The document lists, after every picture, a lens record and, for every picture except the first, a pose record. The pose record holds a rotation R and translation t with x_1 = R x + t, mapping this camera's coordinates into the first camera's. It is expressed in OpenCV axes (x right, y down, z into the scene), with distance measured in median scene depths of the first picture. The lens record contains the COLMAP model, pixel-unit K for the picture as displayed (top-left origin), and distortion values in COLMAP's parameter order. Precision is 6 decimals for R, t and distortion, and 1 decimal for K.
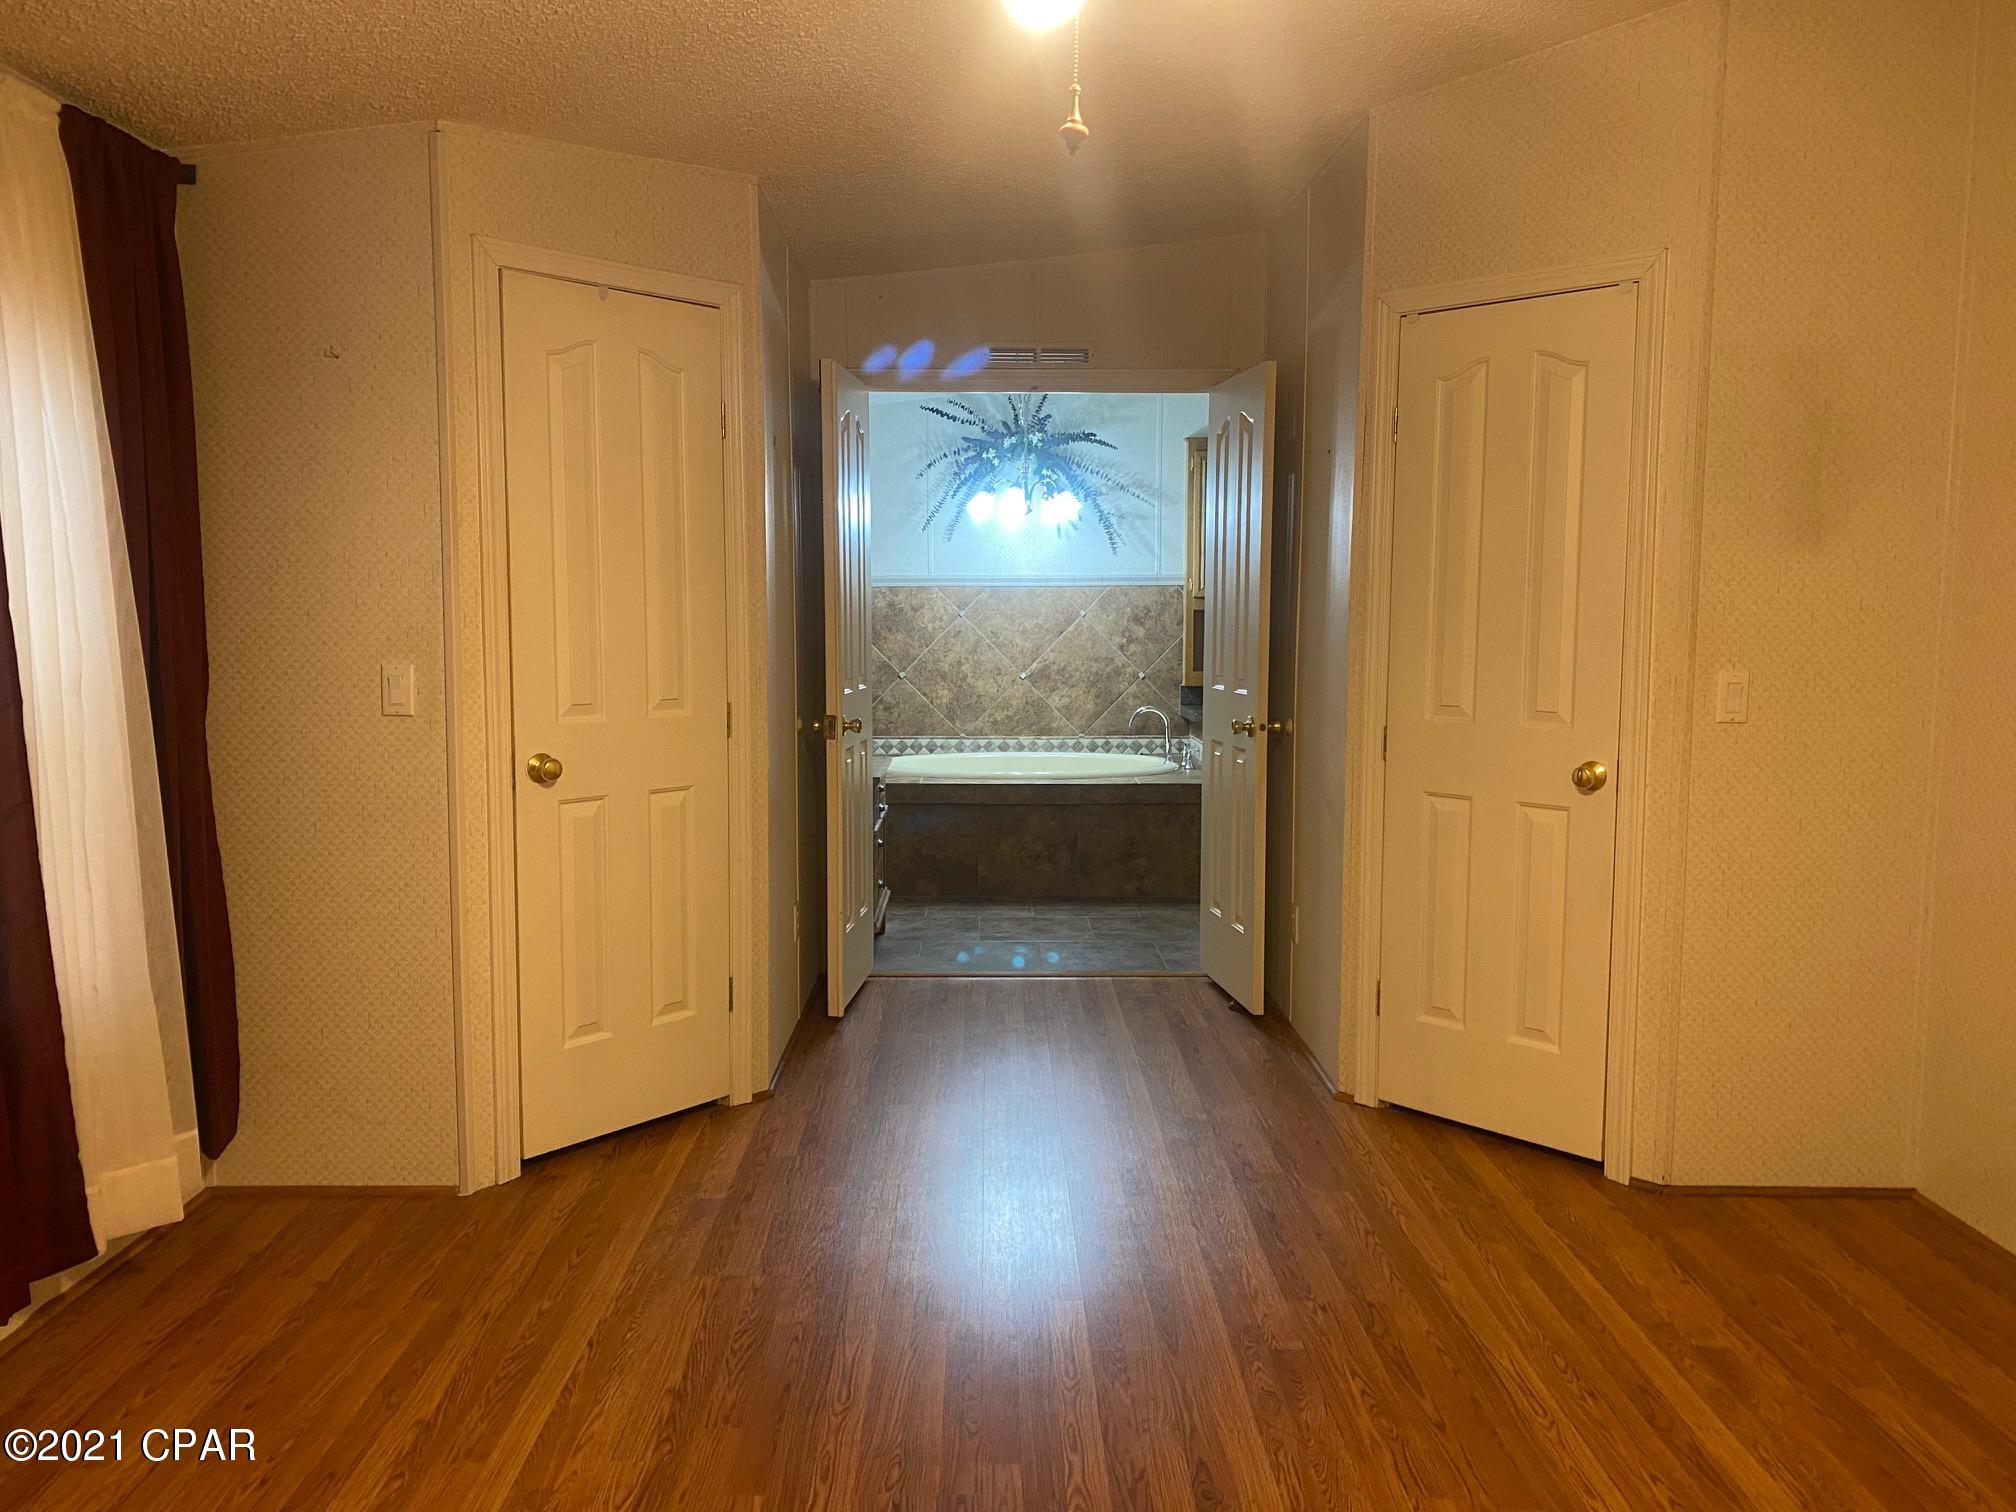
lens RADIAL K [[1550.1, 0, 1012.9], [0, 1550.1, 757.8], [0, 0, 1]] dist [0.081047, -0.096987]
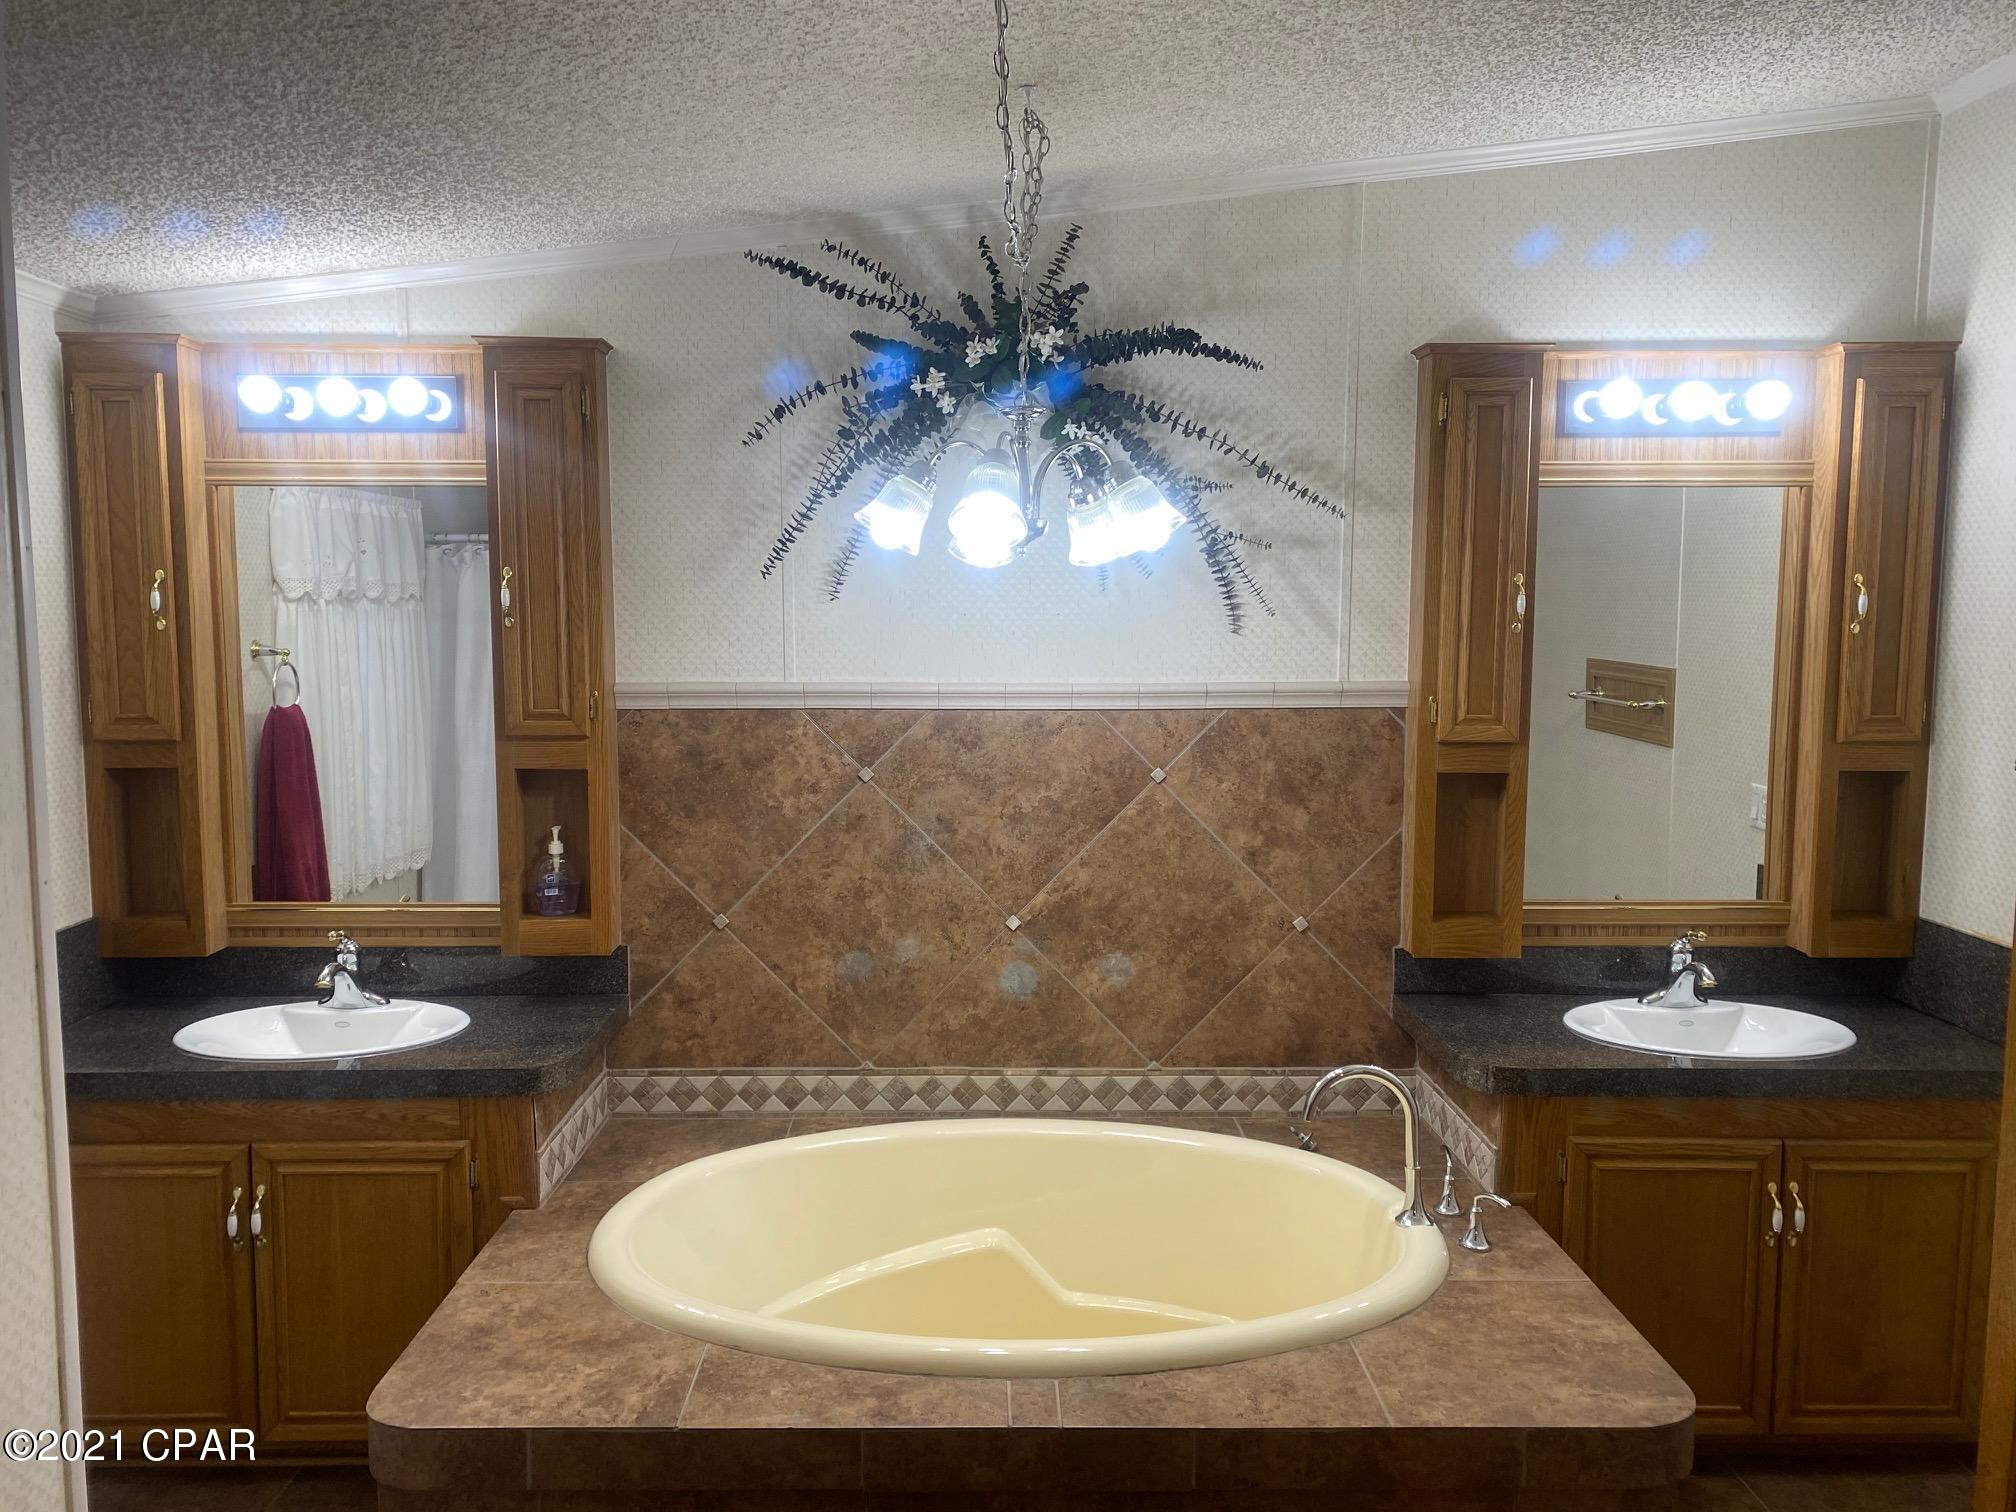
lens RADIAL K [[1550.1, 0, 1001.7], [0, 1550.1, 753.4], [0, 0, 1]] dist [0.081047, -0.096987]
pose [[0.999937, 0.005709, -0.009694, 0.007133], [-0.005760, 0.999970, -0.005220, -0.096495], [0.009663, 0.005276, 0.999939, 0.586813]]
